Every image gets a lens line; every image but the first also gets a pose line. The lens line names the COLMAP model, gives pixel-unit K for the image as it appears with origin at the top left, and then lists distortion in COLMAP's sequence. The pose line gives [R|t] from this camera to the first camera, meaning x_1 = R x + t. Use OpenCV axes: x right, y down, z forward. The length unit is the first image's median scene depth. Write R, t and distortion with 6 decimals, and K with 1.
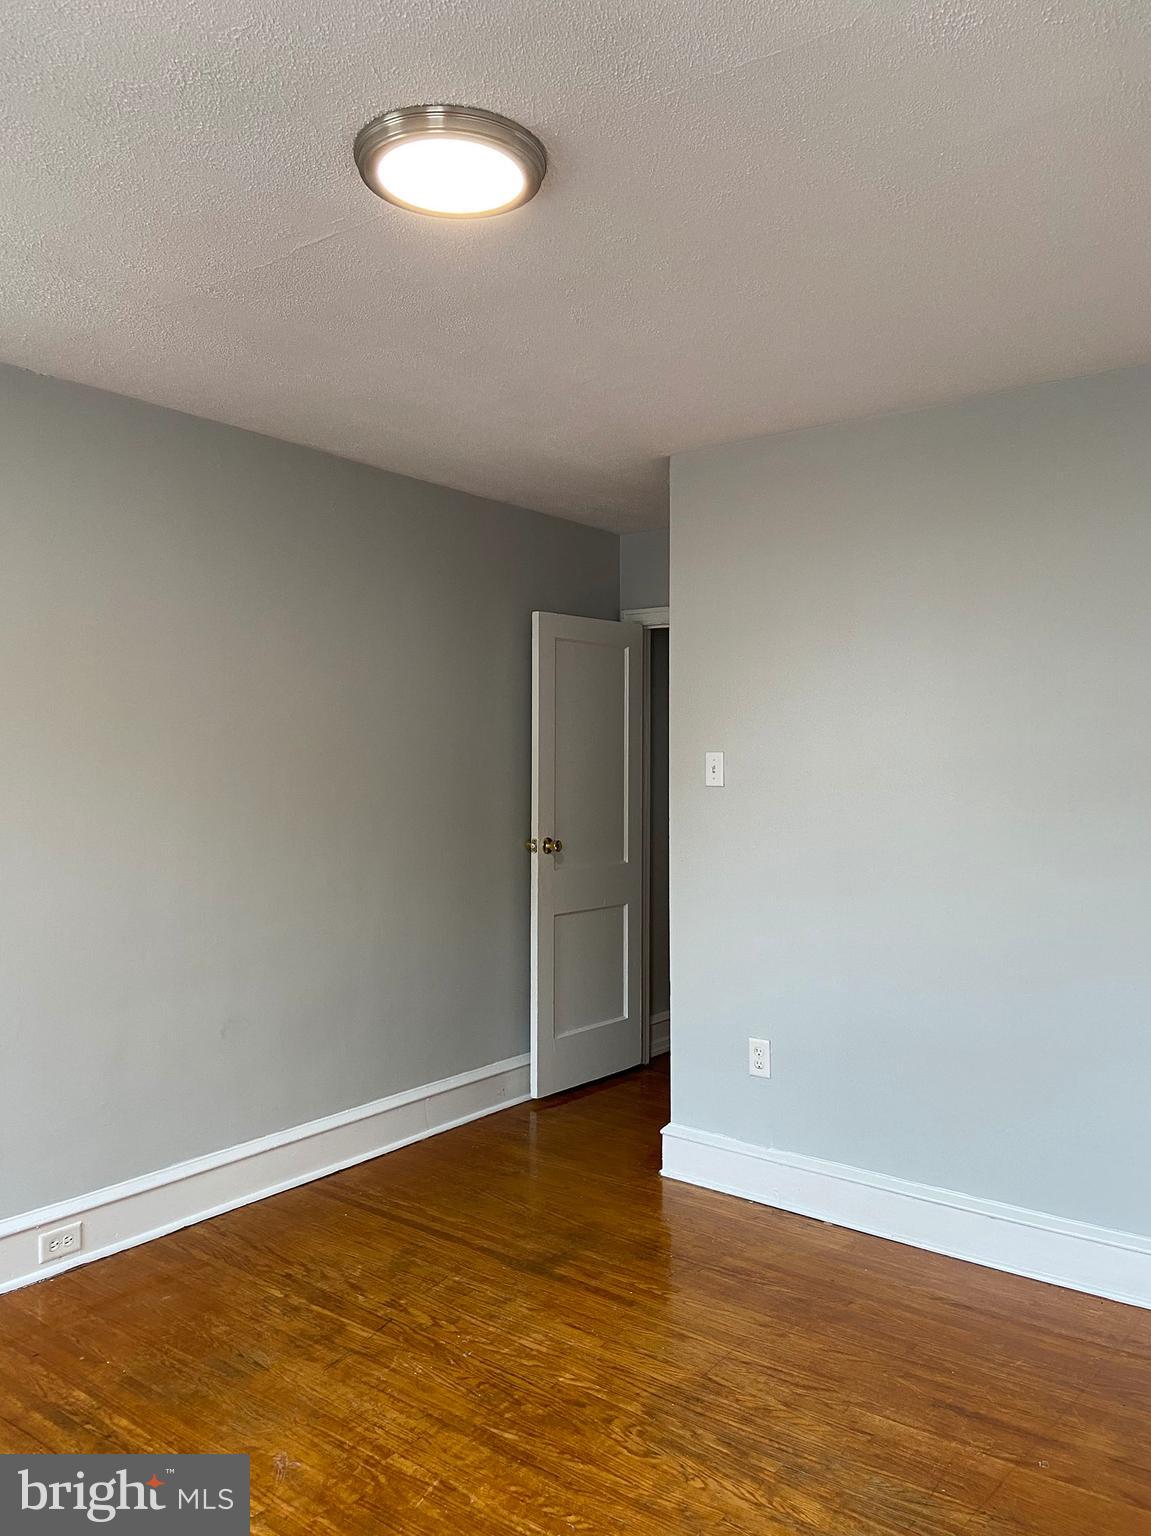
lens RADIAL K [[1158.2, 0, 575.0], [0, 1158.2, 766.0], [0, 0, 1]] dist [0.080043, -0.123409]
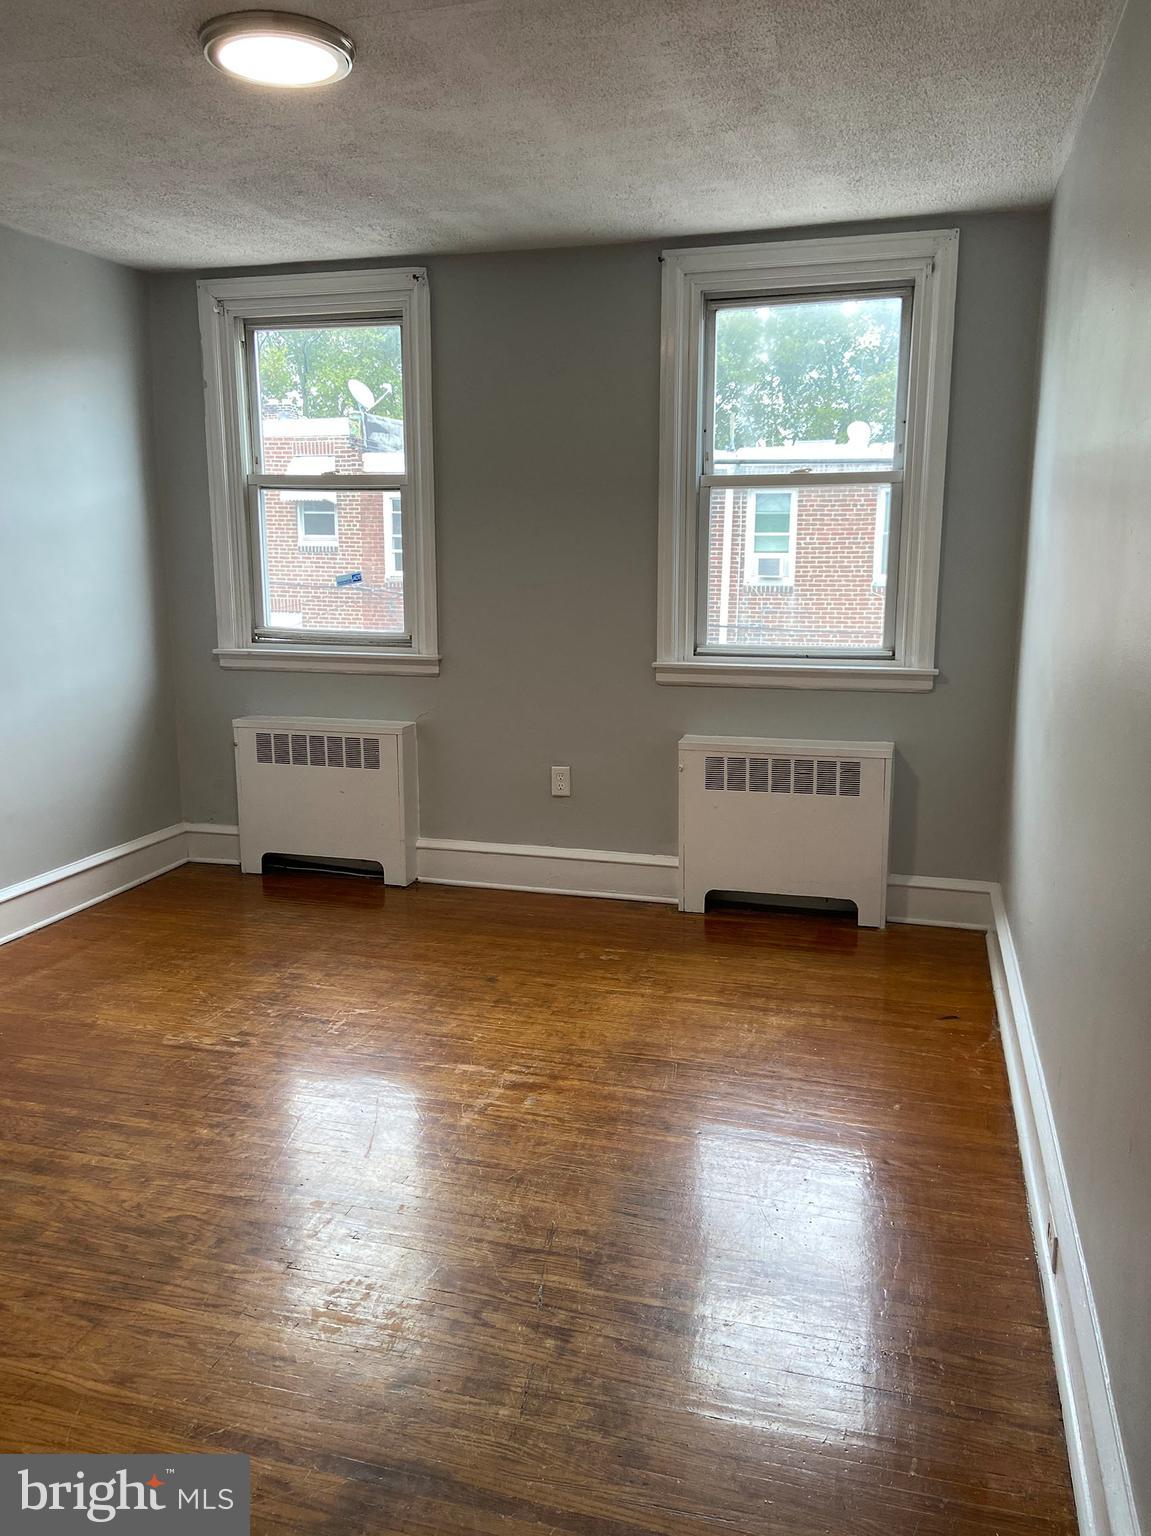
lens RADIAL K [[1158.2, 0, 576.0], [0, 1158.2, 764.1], [0, 0, 1]] dist [0.080043, -0.123409]
pose [[-0.933048, 0.061635, -0.354432, 0.069452], [-0.011906, 0.979384, 0.201654, -0.008840], [0.359554, 0.192373, -0.913079, 1.841104]]
